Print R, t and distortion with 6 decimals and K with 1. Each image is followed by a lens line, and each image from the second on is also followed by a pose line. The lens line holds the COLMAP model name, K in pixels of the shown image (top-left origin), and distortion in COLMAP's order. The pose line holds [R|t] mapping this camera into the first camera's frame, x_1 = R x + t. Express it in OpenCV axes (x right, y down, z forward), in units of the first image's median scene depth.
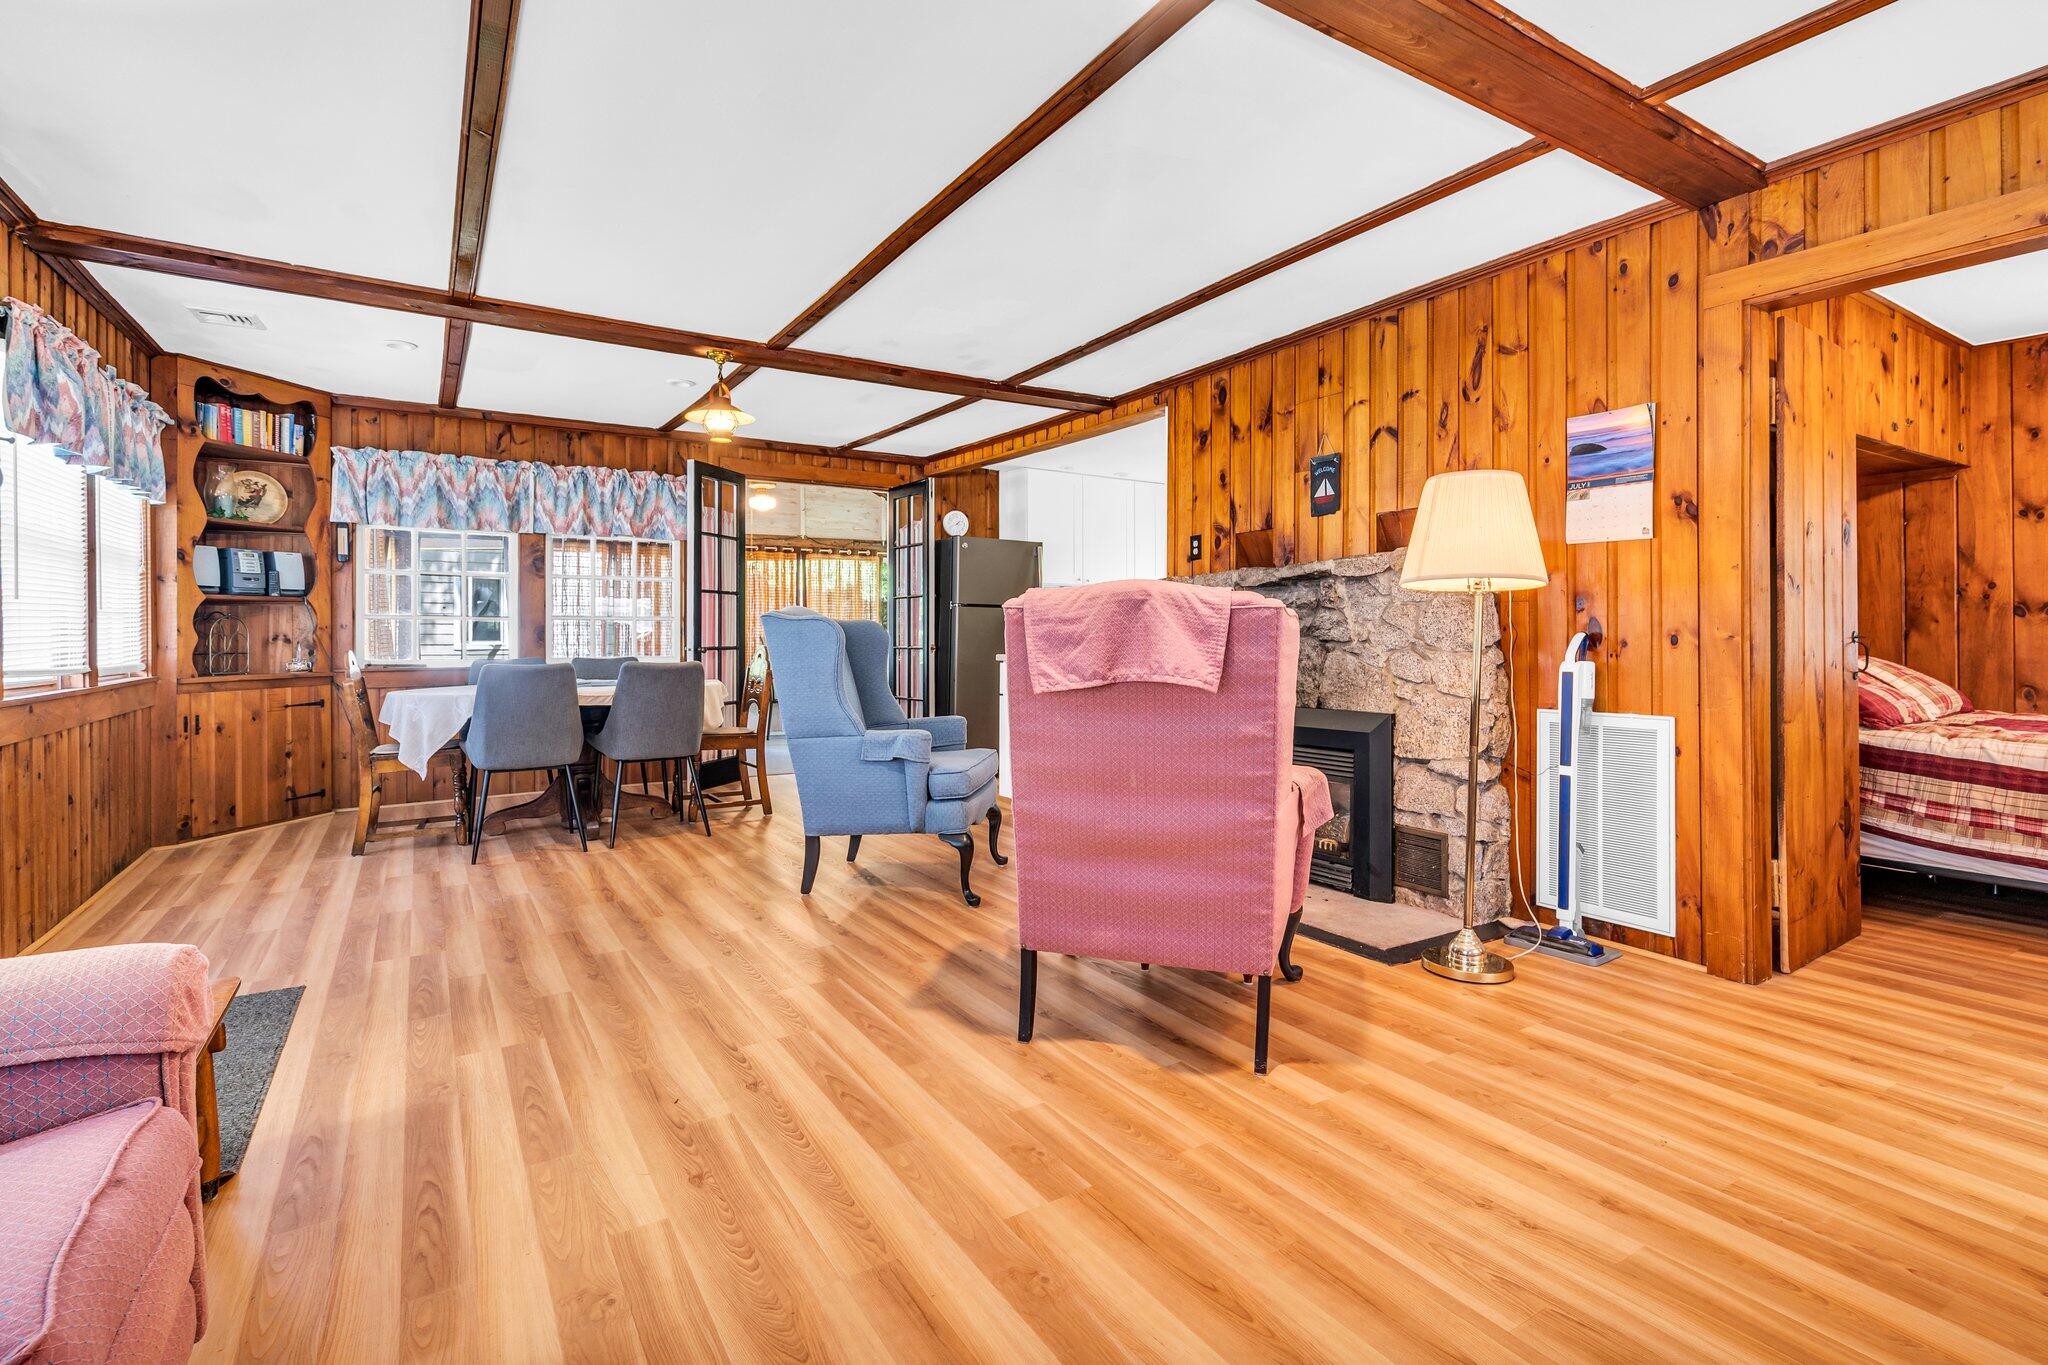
lens RADIAL K [[950.6, 0, 1025.6], [0, 950.6, 652.9], [0, 0, 1]] dist [-0.005100, 0.001460]
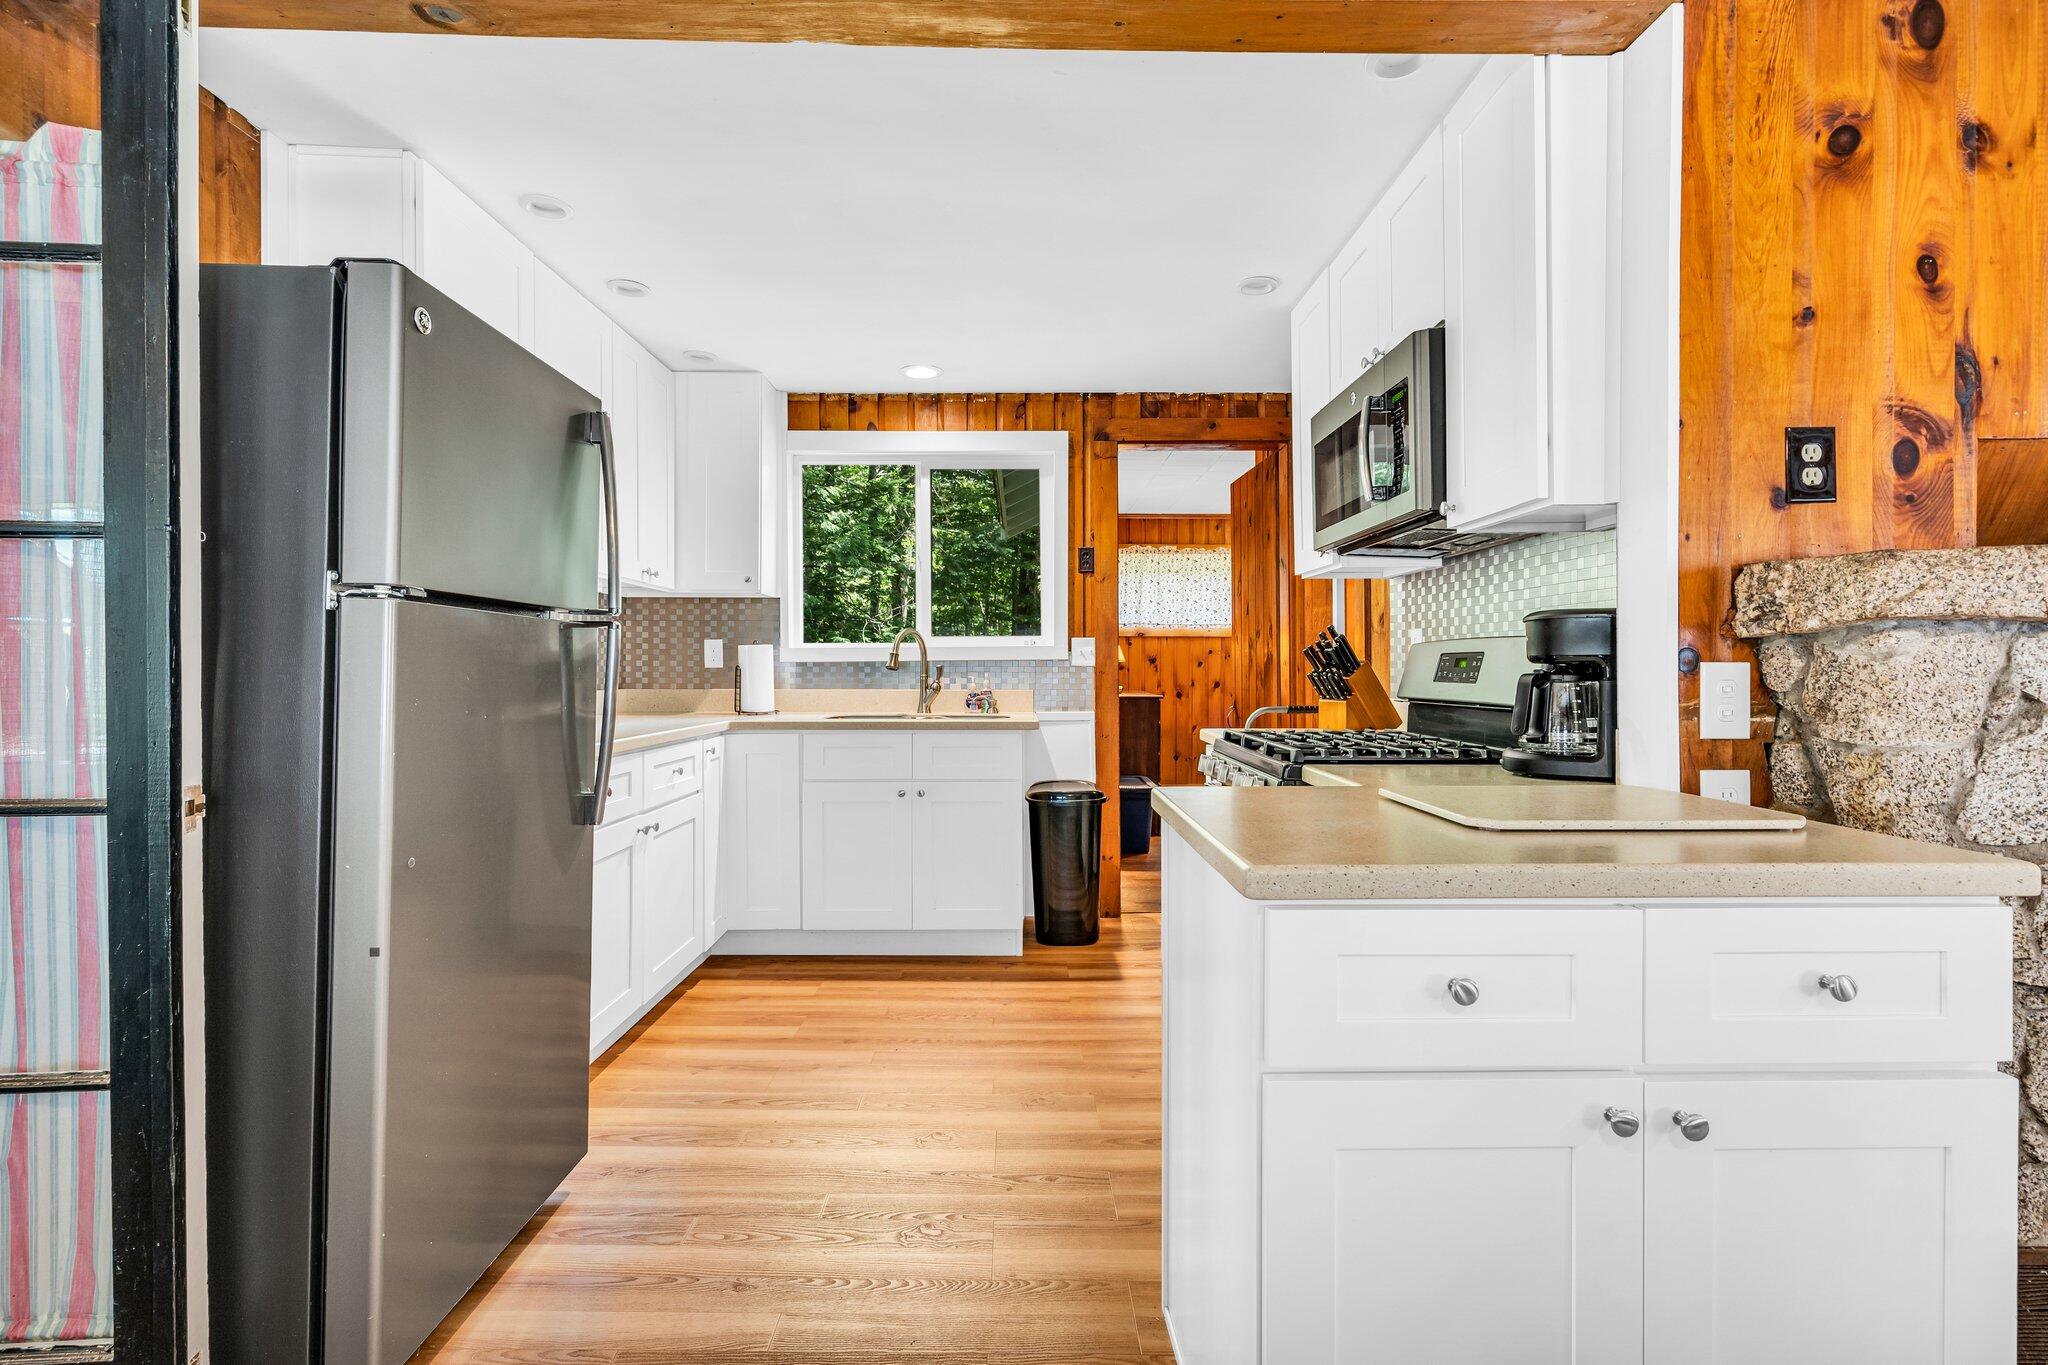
lens RADIAL K [[950.6, 0, 1028.3], [0, 950.6, 671.7], [0, 0, 1]] dist [-0.005100, 0.001460]
pose [[0.529077, -0.008243, 0.848534, -0.292891], [0.011643, 0.999929, 0.002453, -0.052544], [-0.848494, 0.008582, 0.529136, 1.283138]]
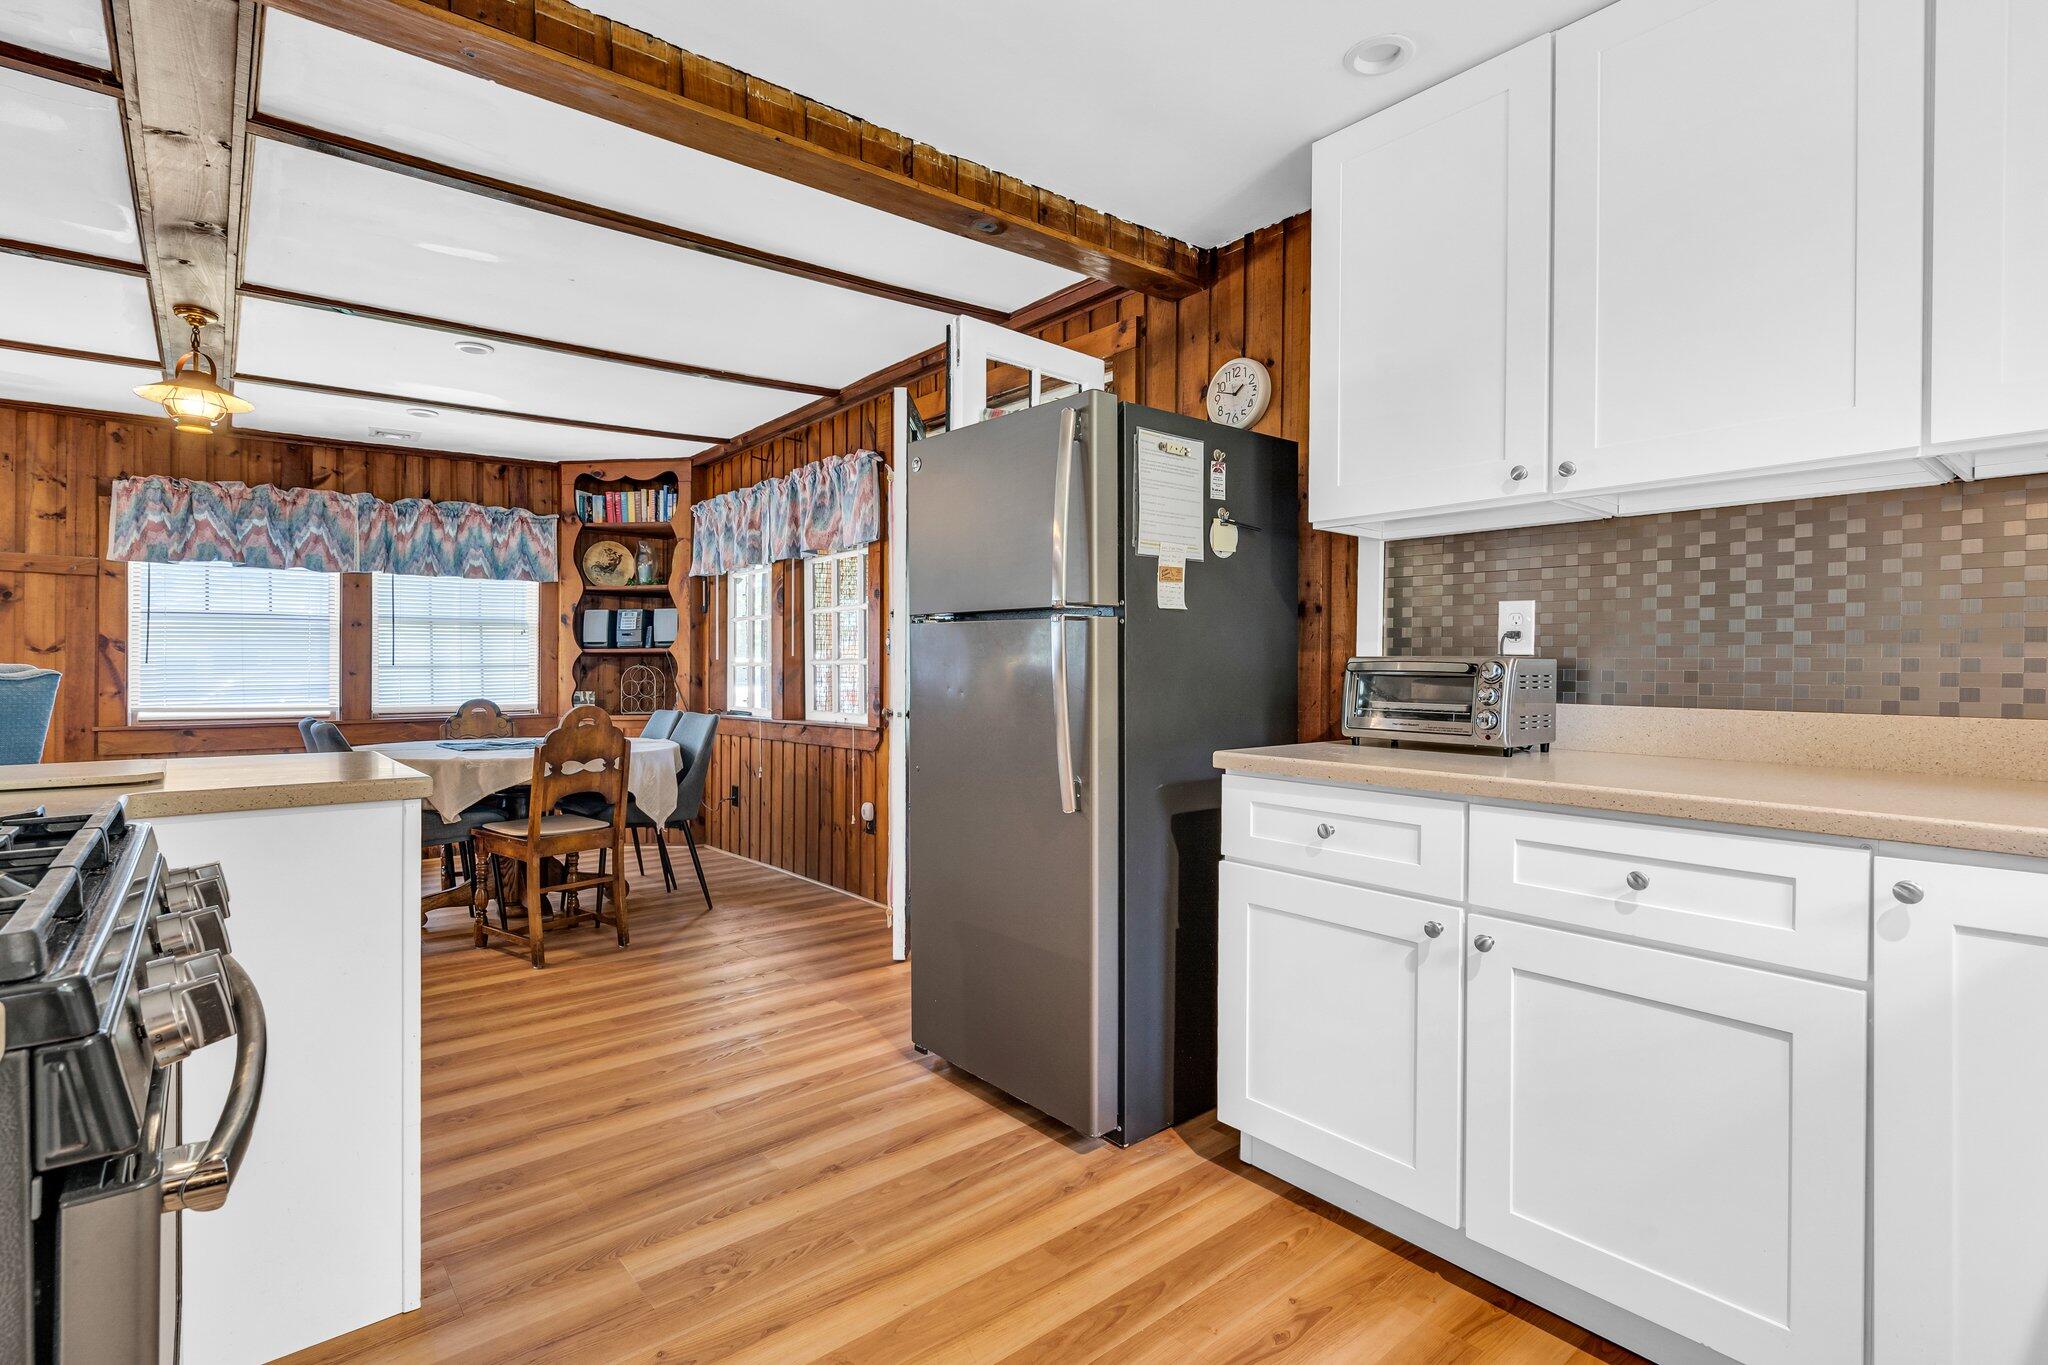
lens RADIAL K [[950.6, 0, 1041.3], [0, 950.6, 676.9], [0, 0, 1]] dist [-0.005100, 0.001460]
pose [[0.151617, 0.009139, -0.988397, 0.548887], [-0.015554, 0.999856, 0.006859, -0.049799], [0.988317, 0.014334, 0.151737, 1.660338]]
